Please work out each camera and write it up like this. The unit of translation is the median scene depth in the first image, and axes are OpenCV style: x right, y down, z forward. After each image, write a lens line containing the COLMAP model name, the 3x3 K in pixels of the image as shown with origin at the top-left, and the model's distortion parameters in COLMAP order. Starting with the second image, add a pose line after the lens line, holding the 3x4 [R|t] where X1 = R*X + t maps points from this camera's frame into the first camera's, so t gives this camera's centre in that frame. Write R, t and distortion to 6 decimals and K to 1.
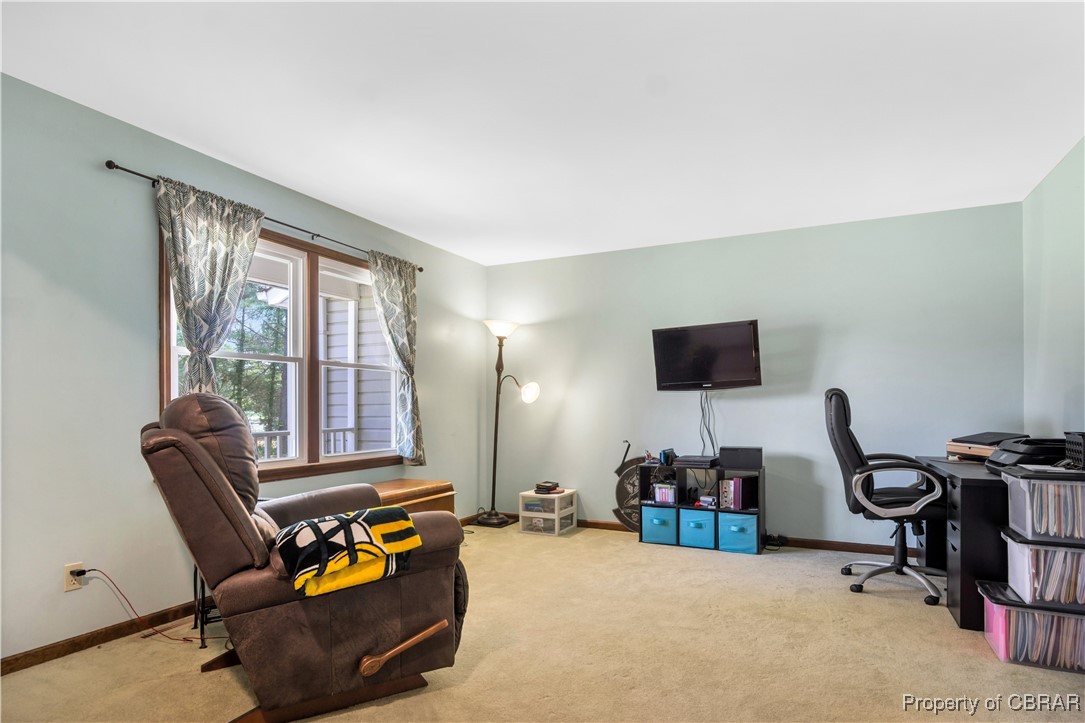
lens RADIAL K [[595.1, 0, 541.9], [0, 595.1, 396.3], [0, 0, 1]] dist [-0.002436, -0.001815]
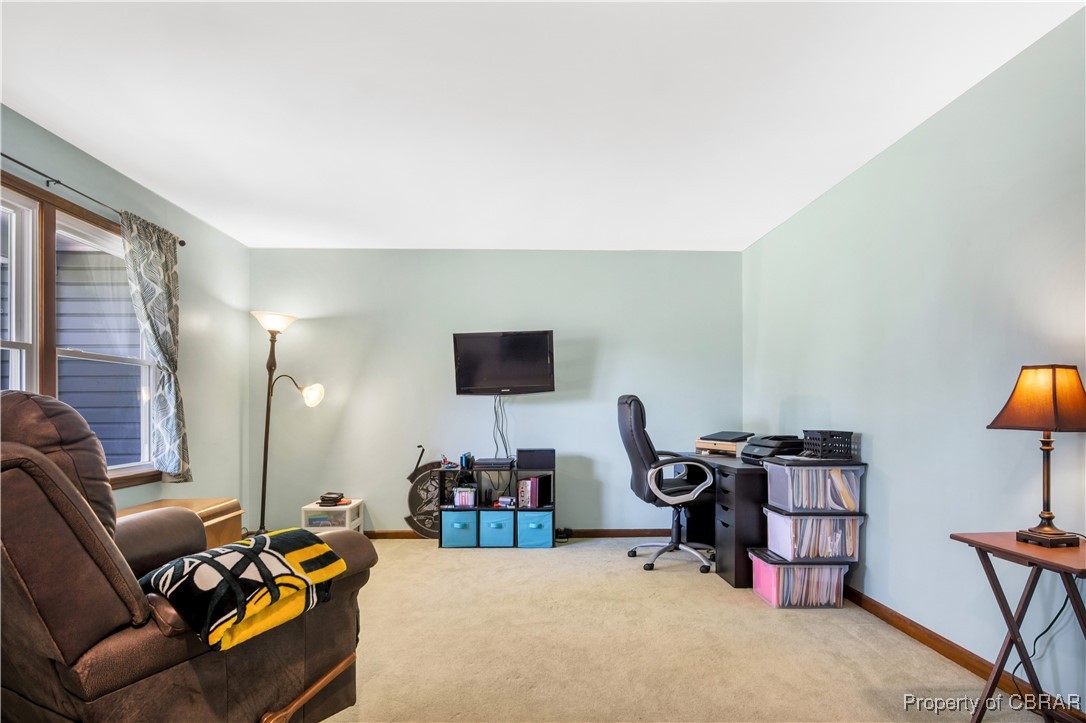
lens RADIAL K [[600.2, 0, 540.6], [0, 600.2, 401.2], [0, 0, 1]] dist [-0.002439, -0.000817]
pose [[0.888308, 0.008938, 0.459162, -0.181492], [-0.009557, 0.999954, -0.000976, 0.001137], [-0.459149, -0.003521, 0.888352, 0.048461]]
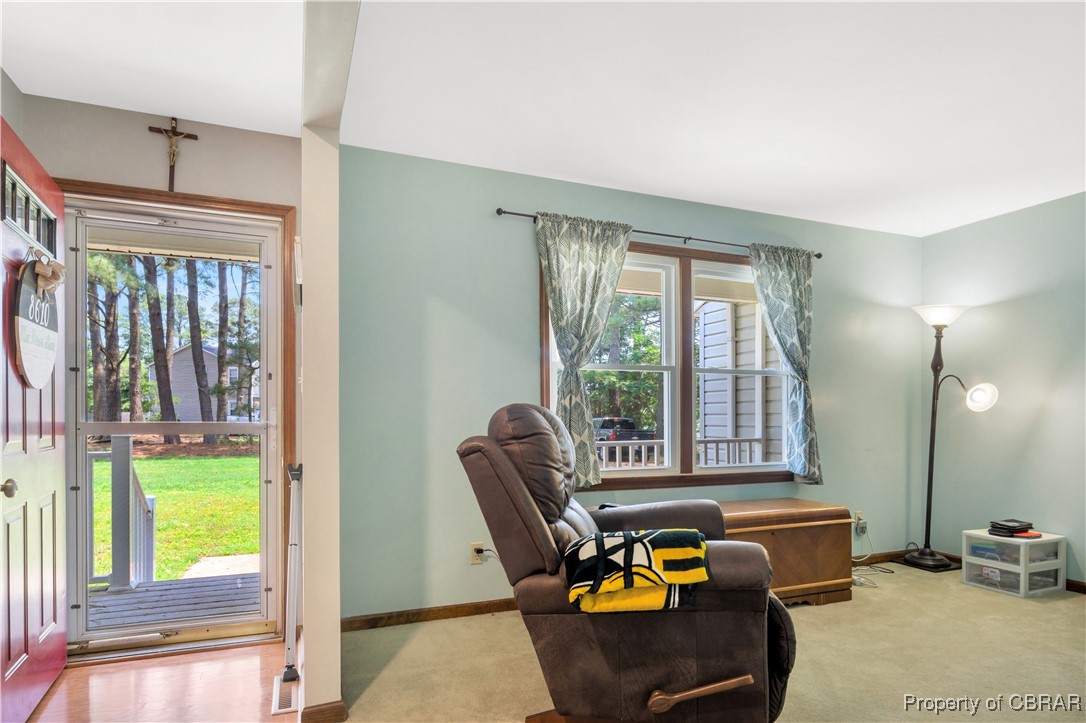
lens RADIAL K [[602.8, 0, 541.9], [0, 602.8, 416.5], [0, 0, 1]] dist [-0.003204, -0.000445]
pose [[0.745637, 0.002187, -0.666349, 0.098279], [0.010462, 0.999833, 0.014988, 0.001278], [0.666270, -0.018147, 0.745490, 0.107670]]
